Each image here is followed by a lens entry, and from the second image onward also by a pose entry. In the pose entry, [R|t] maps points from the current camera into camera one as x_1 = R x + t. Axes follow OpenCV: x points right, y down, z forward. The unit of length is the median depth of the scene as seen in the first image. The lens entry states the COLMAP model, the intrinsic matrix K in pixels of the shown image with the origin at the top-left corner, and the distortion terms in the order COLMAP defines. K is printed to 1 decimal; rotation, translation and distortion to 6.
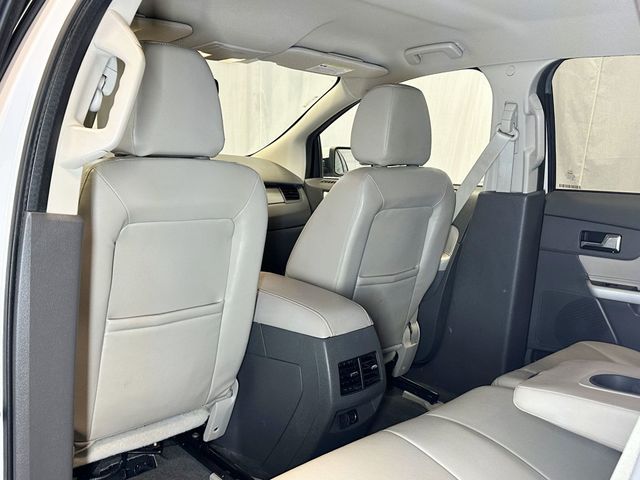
lens RADIAL K [[616.2, 0, 323.7], [0, 616.2, 235.4], [0, 0, 1]] dist [0.175256, -0.378295]
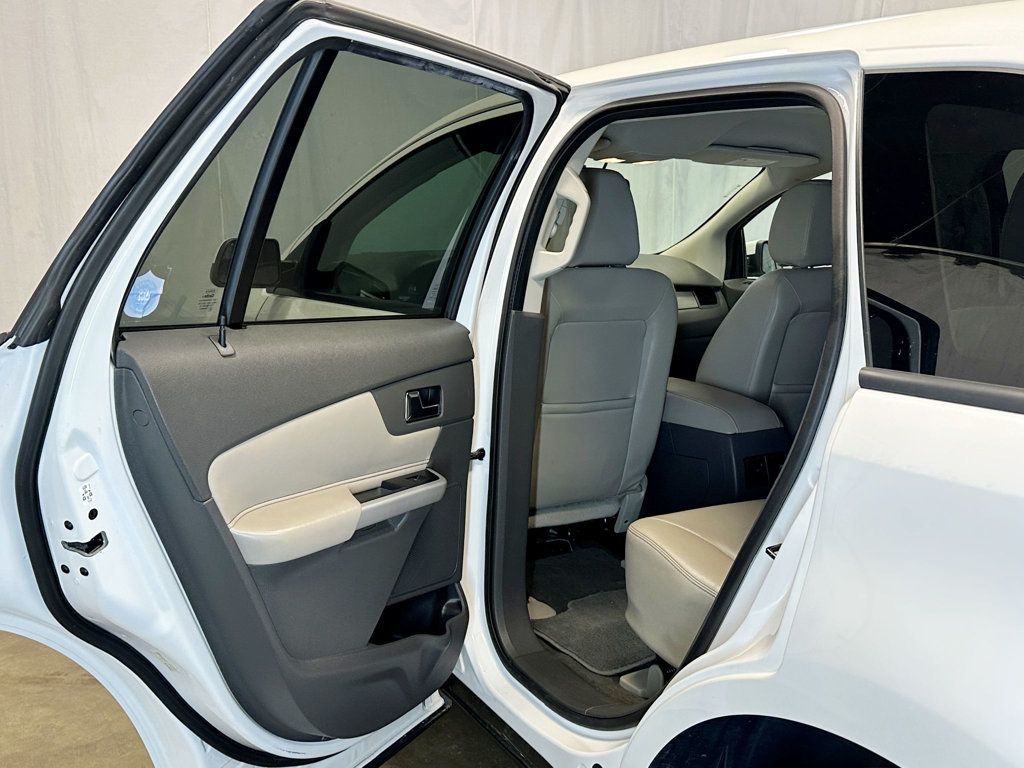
lens RADIAL K [[986.0, 0, 517.8], [0, 986.0, 376.6], [0, 0, 1]] dist [0.175256, -0.378295]
pose [[0.968072, 0.016166, -0.250150, 0.057117], [-0.013595, 0.999836, 0.012001, 0.041734], [0.250303, -0.008217, 0.968133, -0.575950]]
